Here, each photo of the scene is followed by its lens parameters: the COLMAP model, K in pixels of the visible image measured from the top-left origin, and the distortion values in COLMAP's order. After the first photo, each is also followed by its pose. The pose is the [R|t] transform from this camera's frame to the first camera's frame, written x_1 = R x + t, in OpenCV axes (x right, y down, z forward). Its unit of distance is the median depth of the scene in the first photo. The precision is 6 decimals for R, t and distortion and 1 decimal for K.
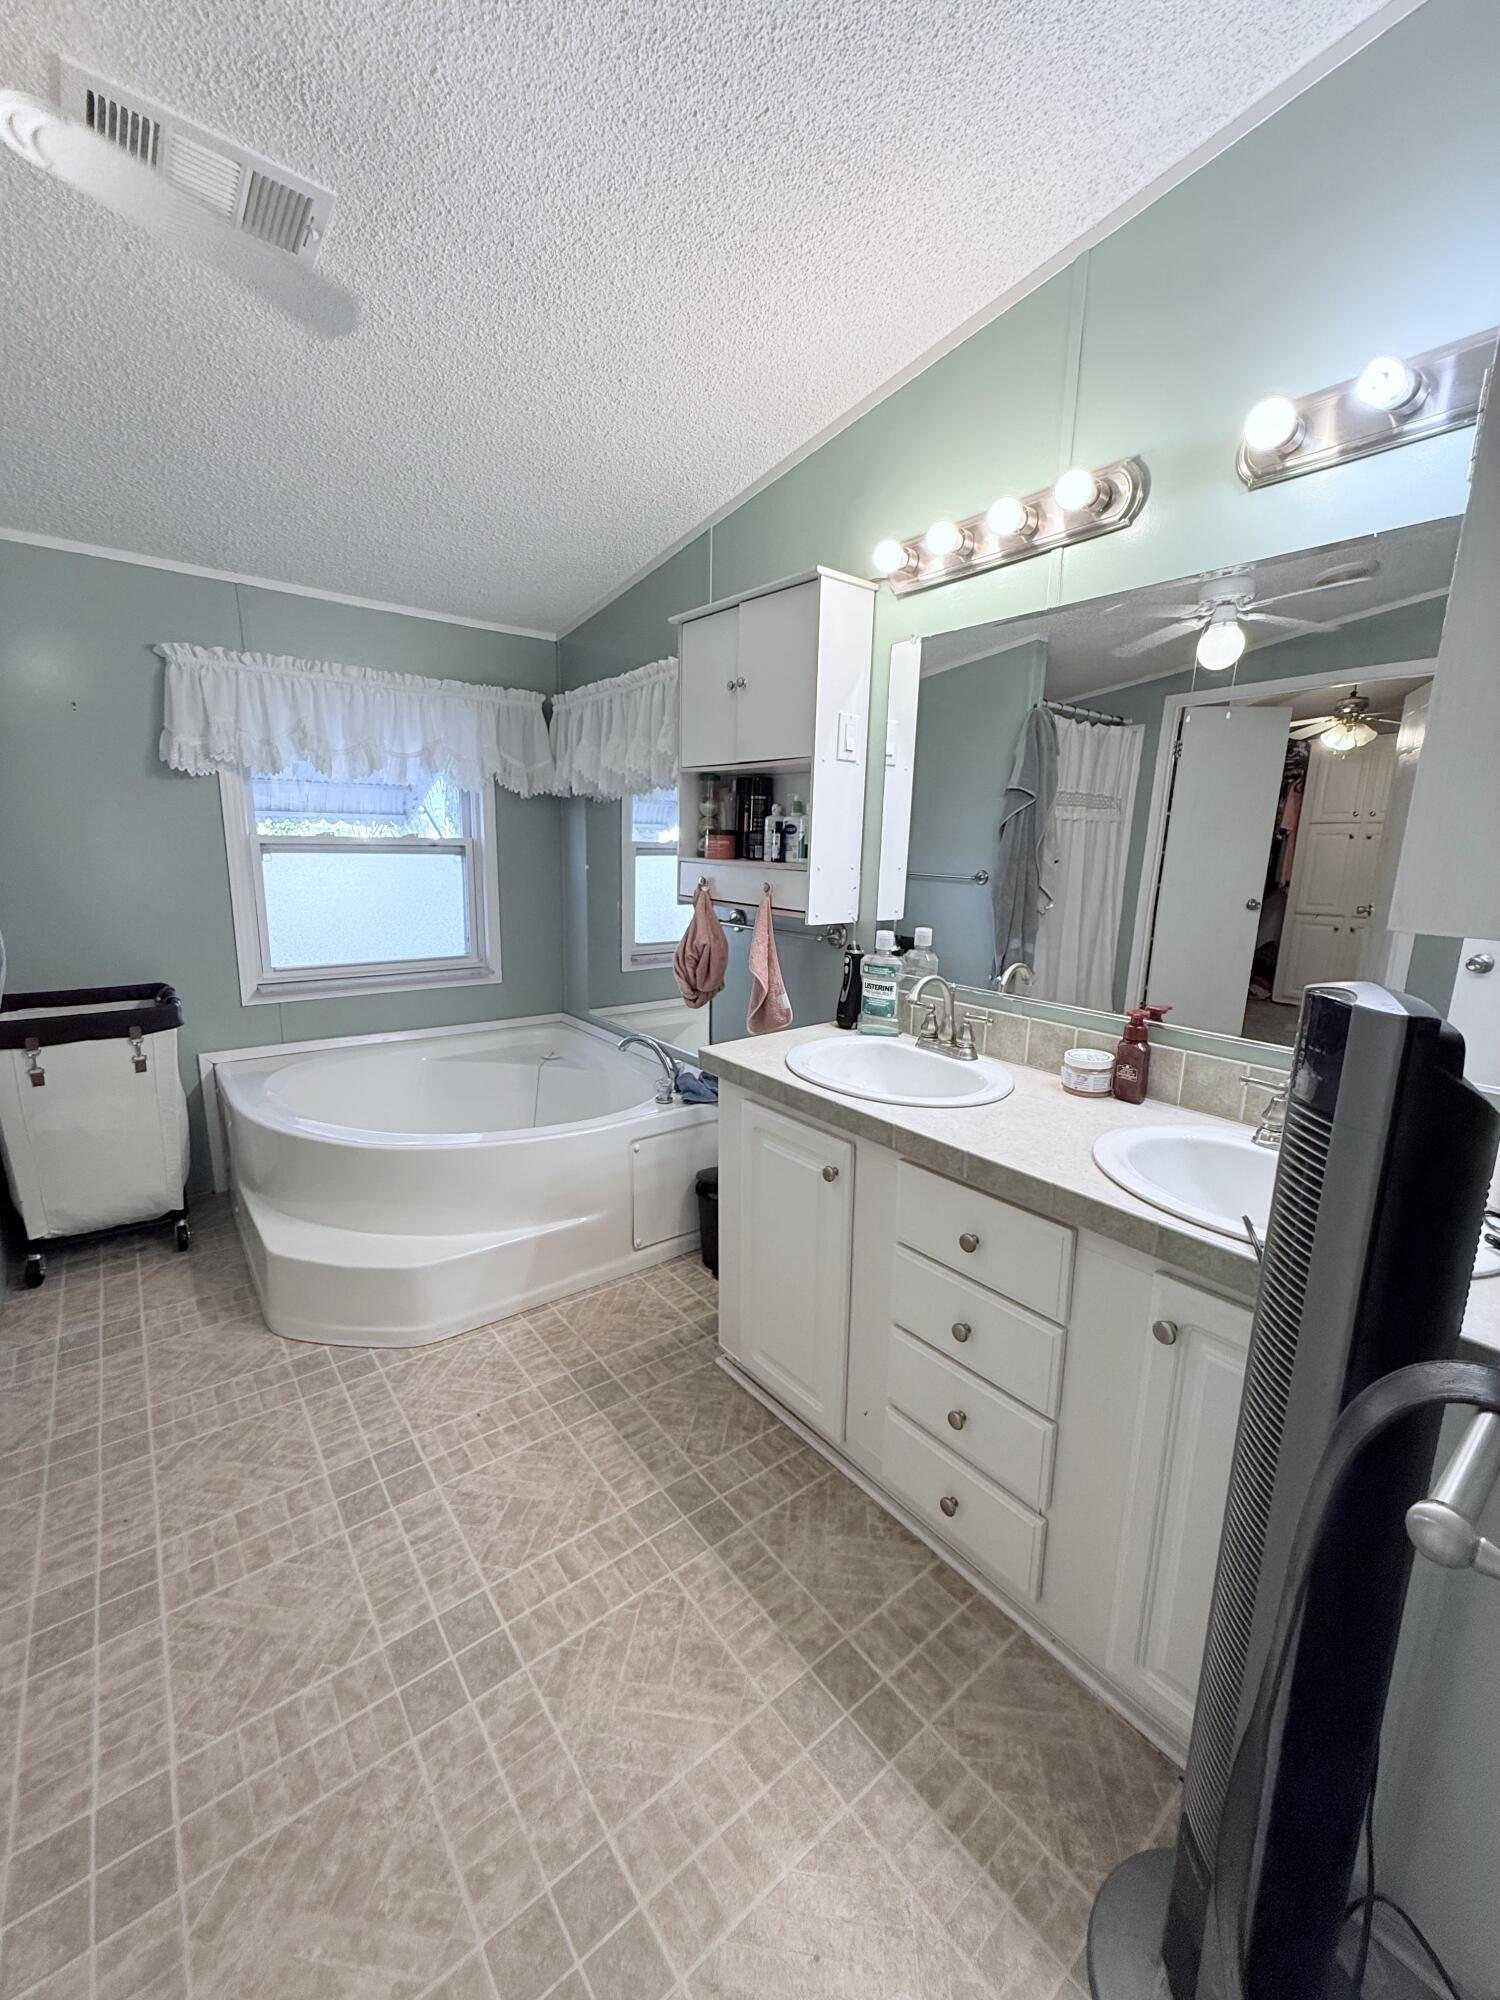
lens RADIAL K [[797.8, 0, 747.6], [0, 797.8, 996.2], [0, 0, 1]] dist [0.002687, 0.000116]
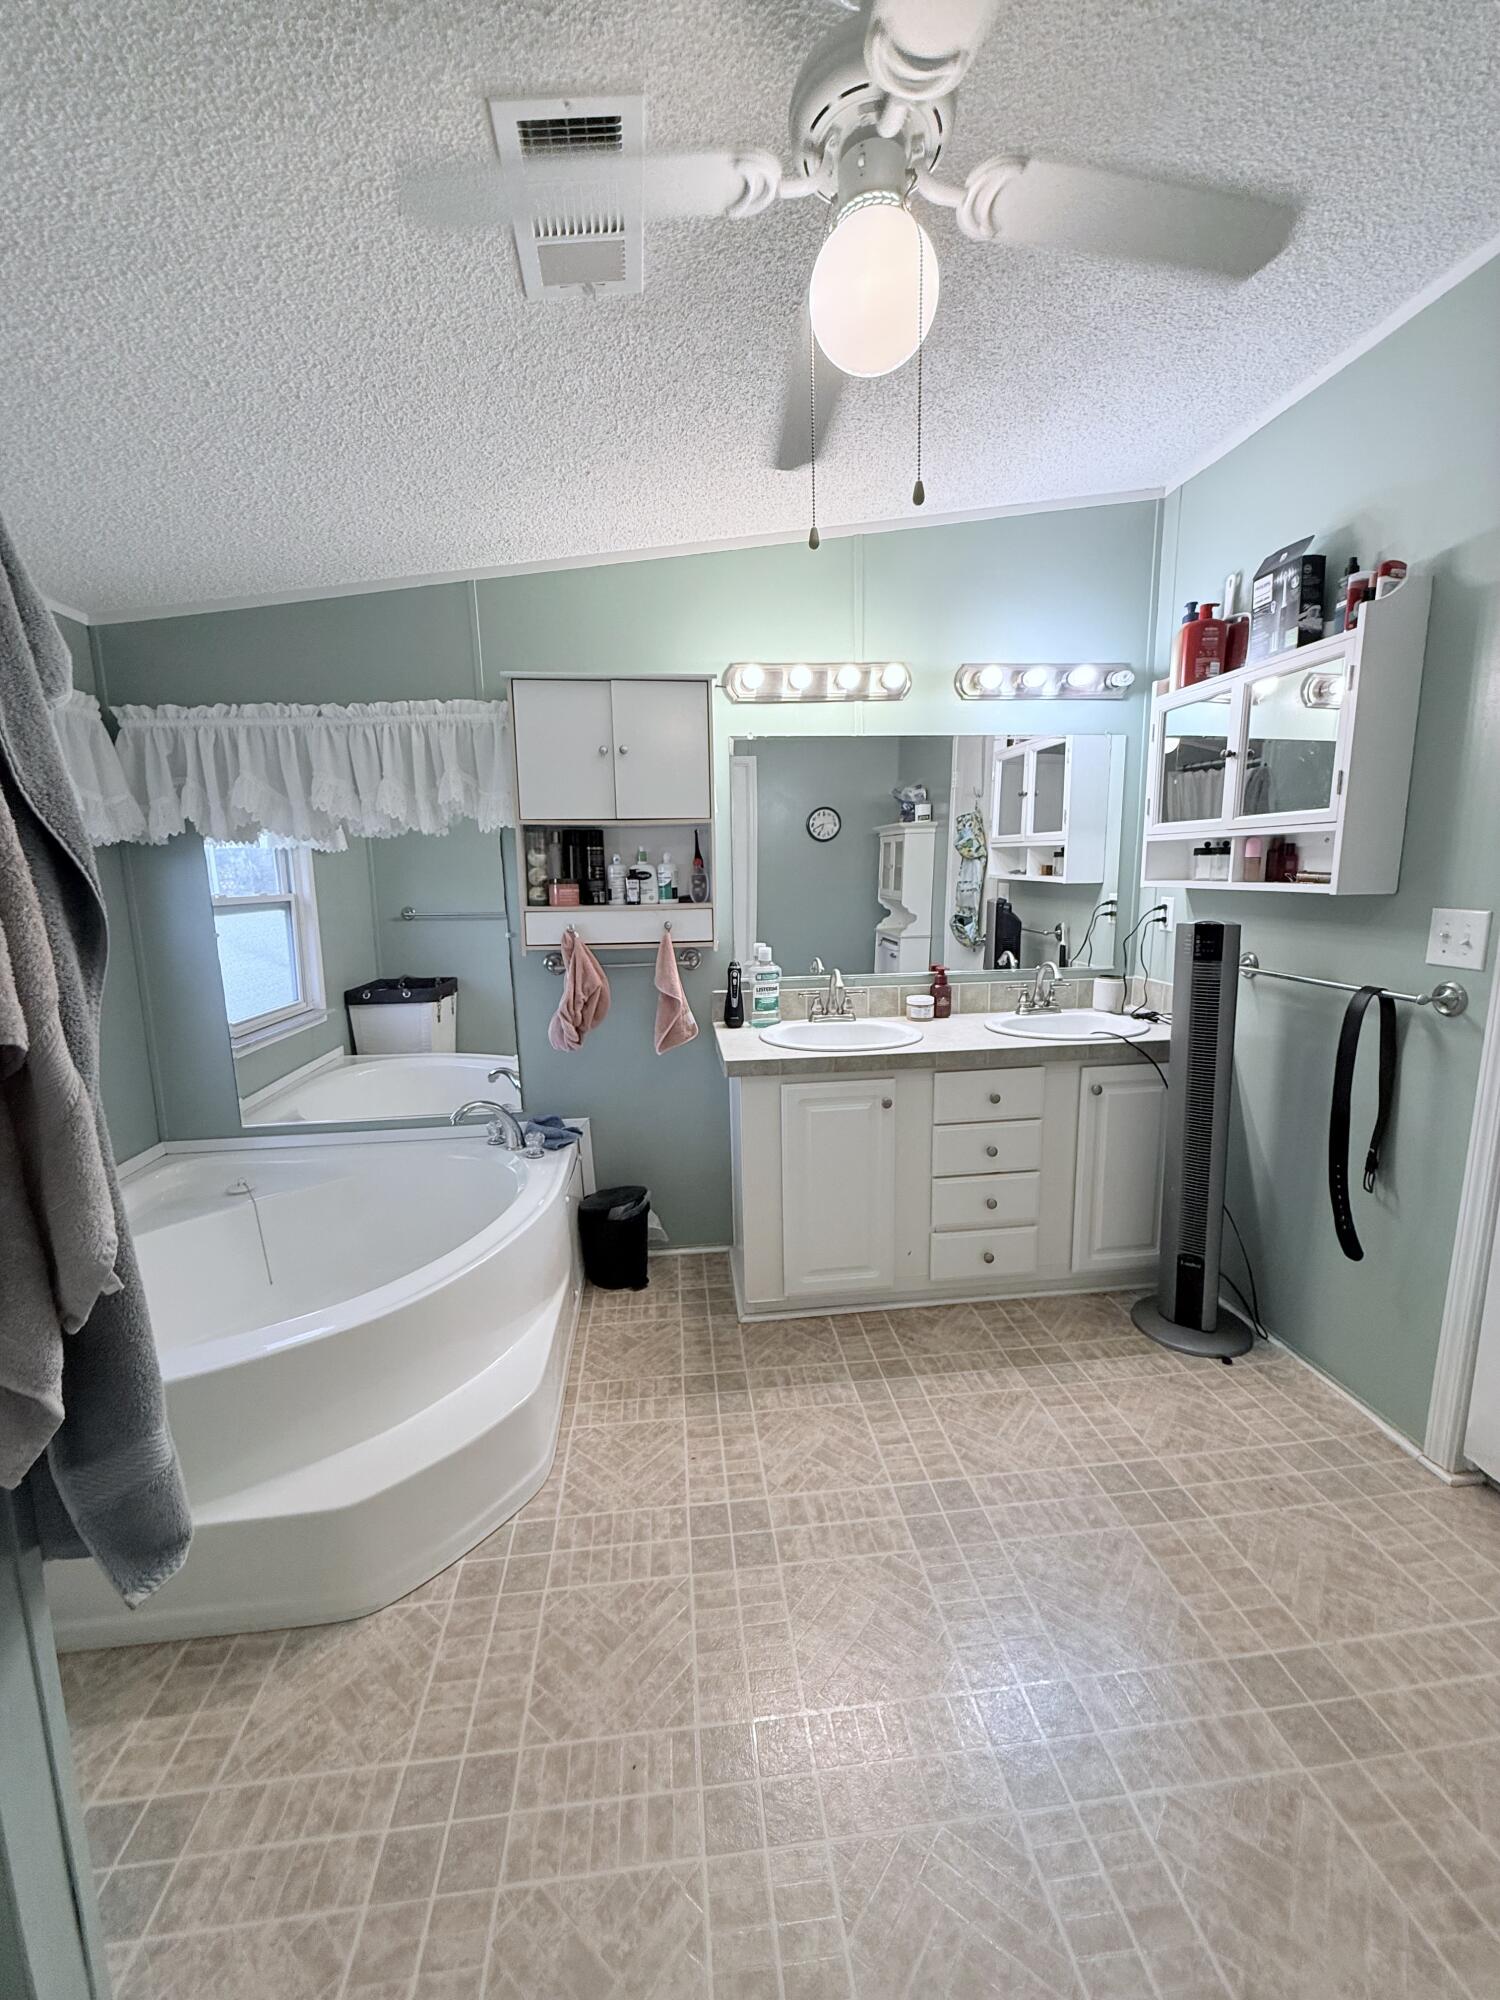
lens RADIAL K [[797.8, 0, 744.0], [0, 797.8, 1000.9], [0, 0, 1]] dist [0.002687, 0.000116]
pose [[0.530630, -0.171088, 0.830157, -1.021556], [0.195941, 0.977647, 0.076240, -0.107389], [-0.824645, 0.122207, 0.552292, 0.305826]]
